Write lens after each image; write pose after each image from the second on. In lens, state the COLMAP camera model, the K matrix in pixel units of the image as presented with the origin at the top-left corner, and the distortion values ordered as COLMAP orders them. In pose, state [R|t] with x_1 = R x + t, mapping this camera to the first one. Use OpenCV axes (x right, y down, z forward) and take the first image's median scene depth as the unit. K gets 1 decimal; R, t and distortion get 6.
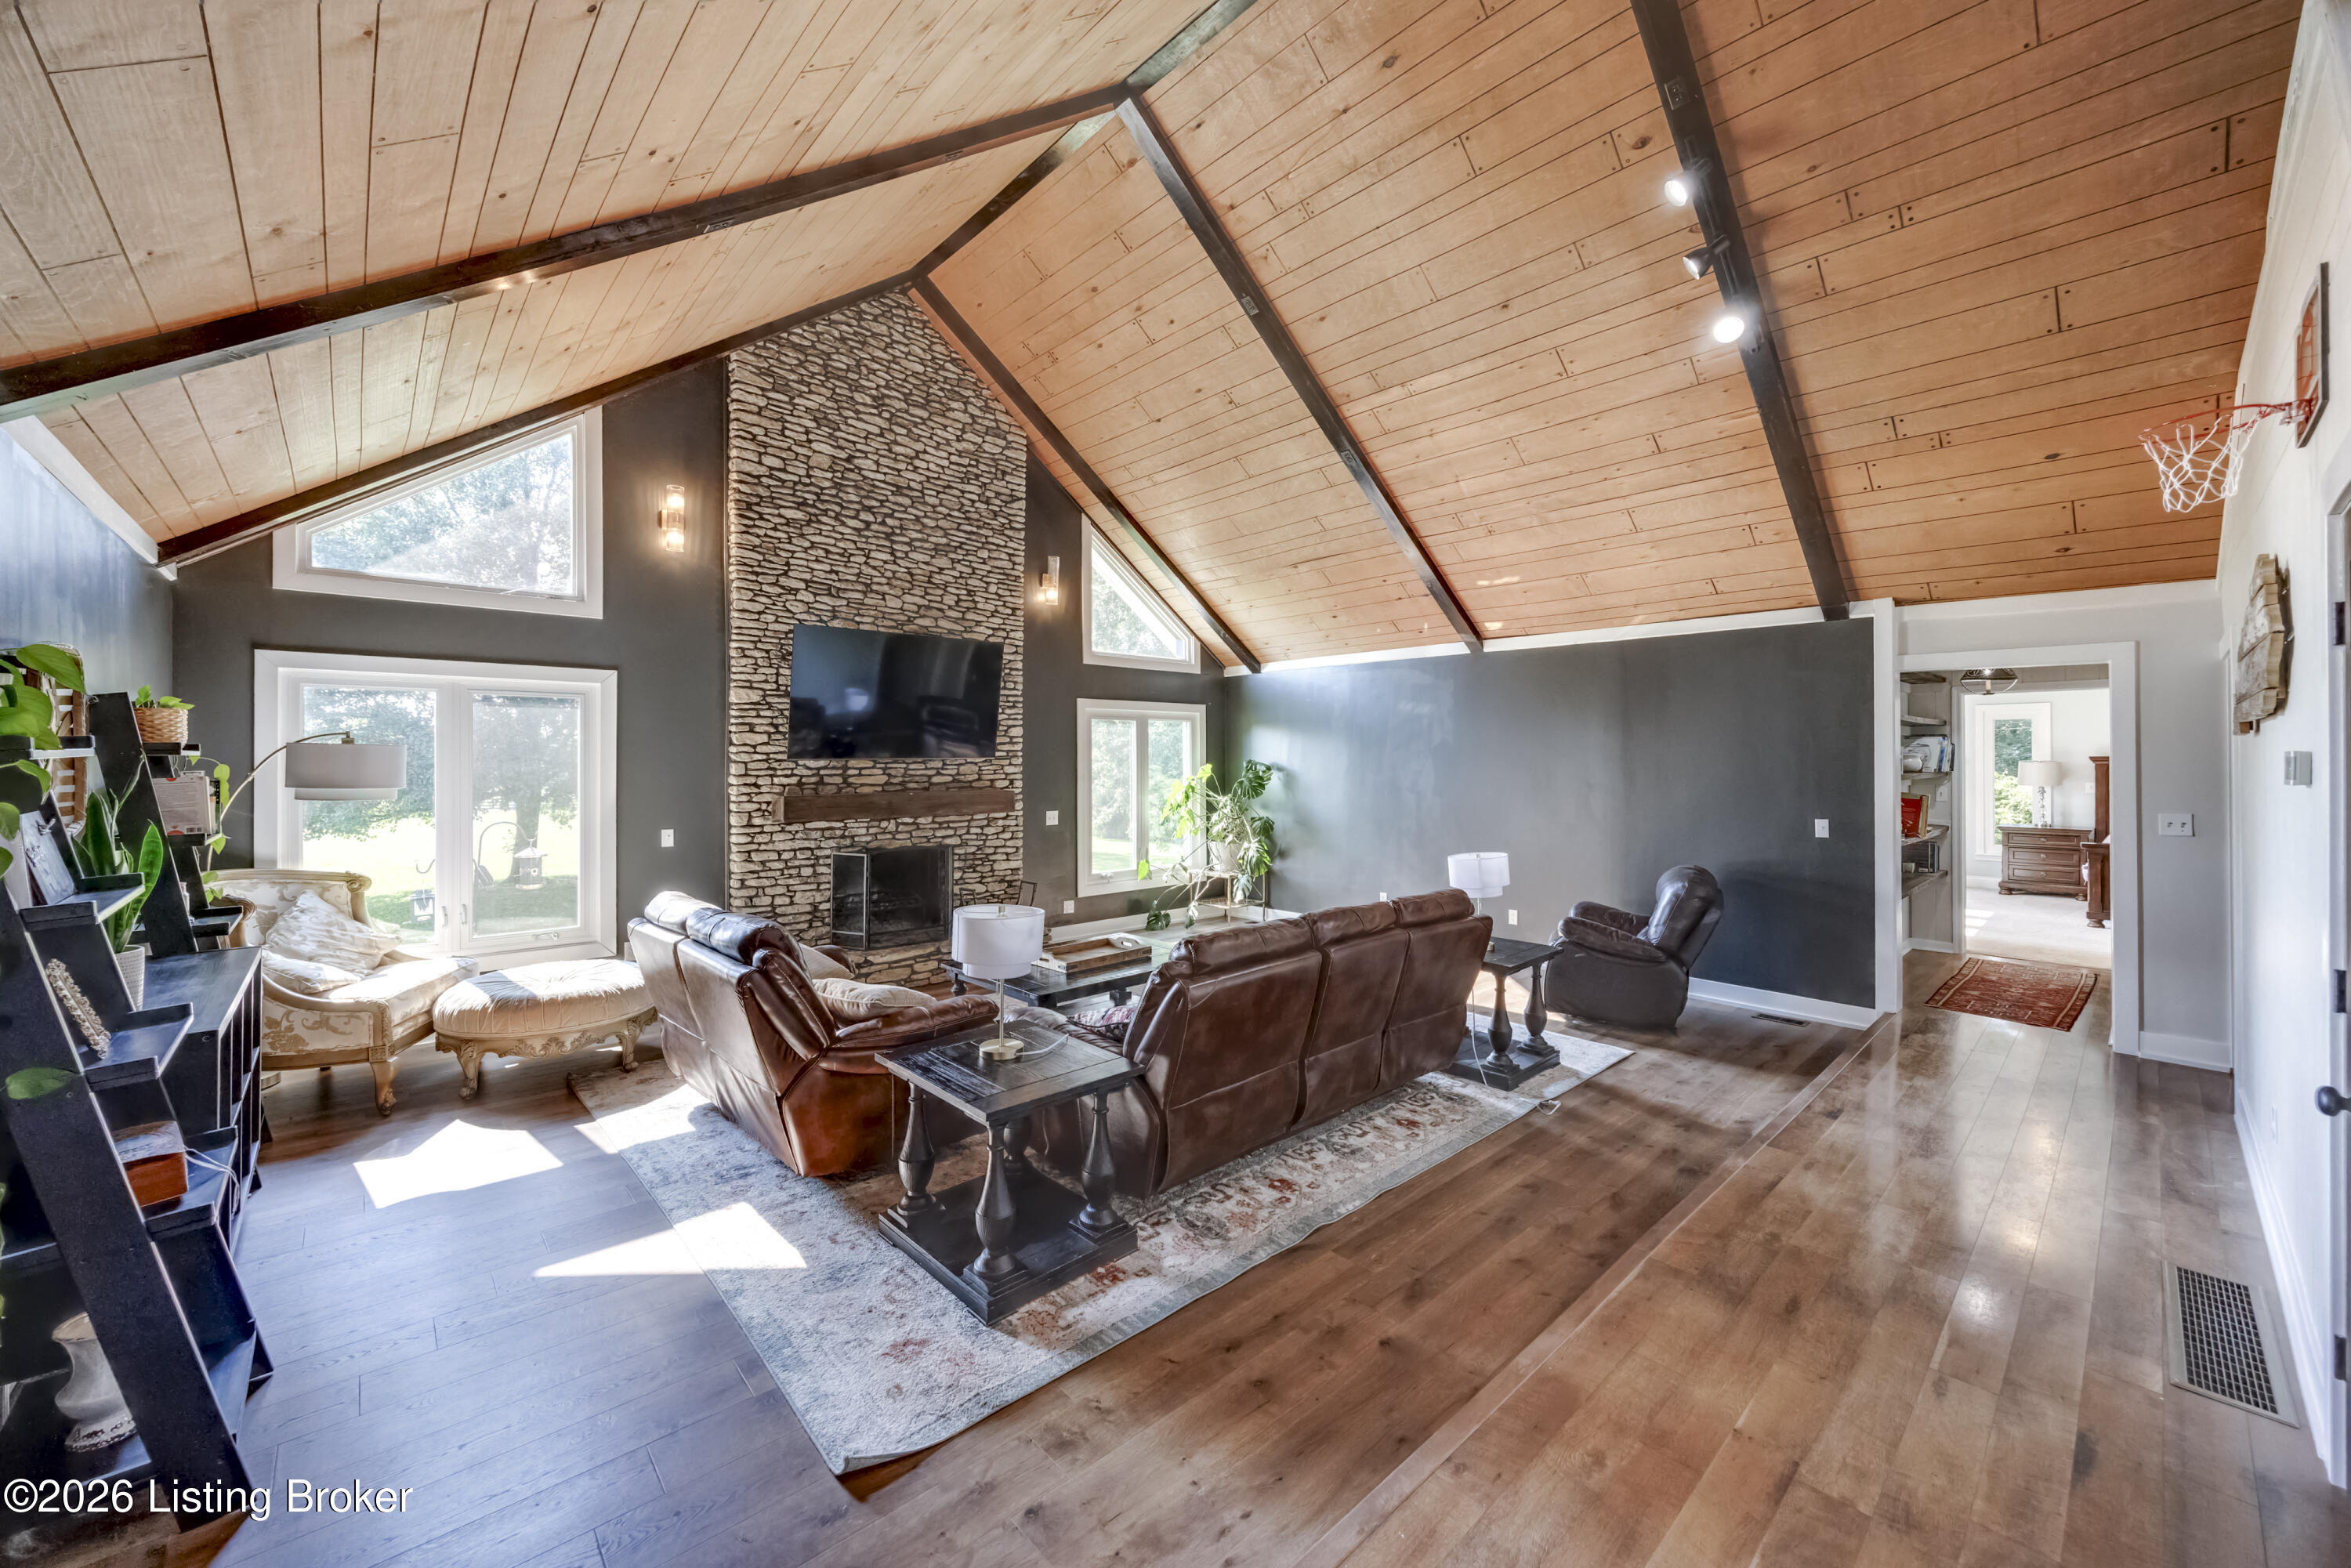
lens RADIAL K [[895.9, 0, 1175.6], [0, 895.9, 775.6], [0, 0, 1]] dist [-0.007527, 0.000125]
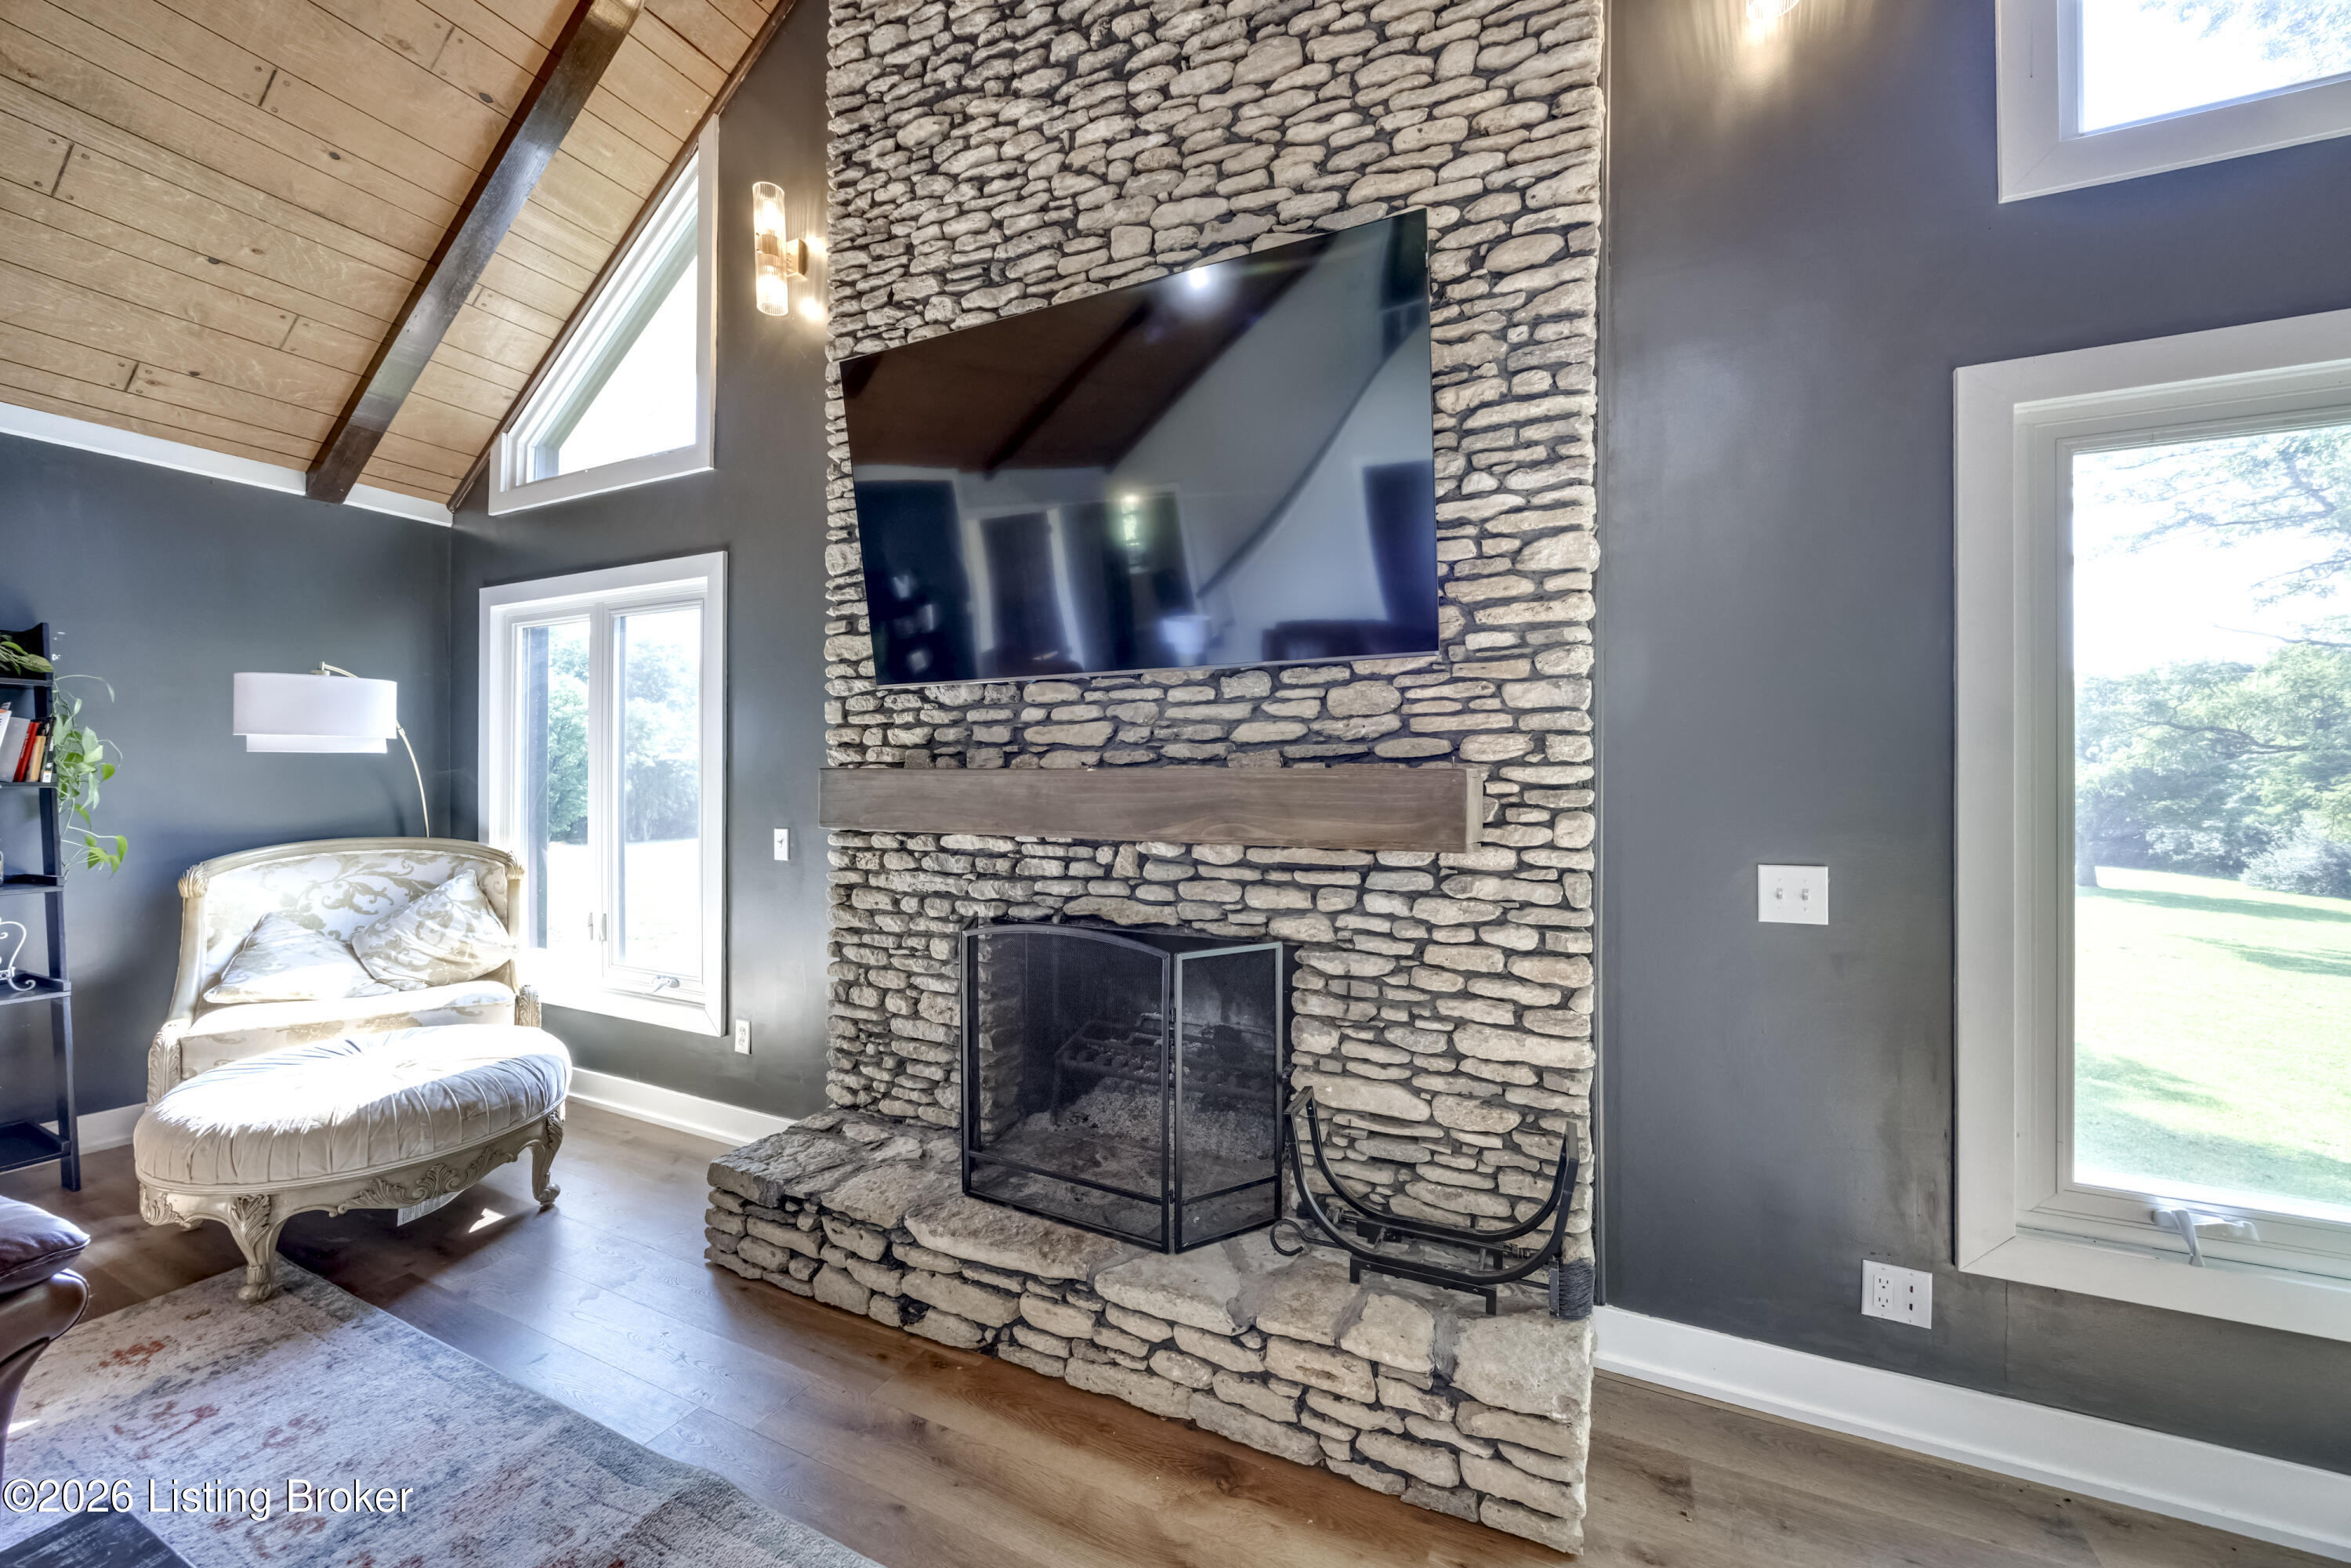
lens RADIAL K [[895.9, 0, 1175.6], [0, 895.9, 775.6], [0, 0, 1]] dist [-0.007527, 0.000125]
pose [[0.380555, 0.000989, -0.924758, 0.025025], [-0.019761, 0.999780, -0.007063, 0.023563], [0.924547, 0.020962, 0.380490, 0.880546]]
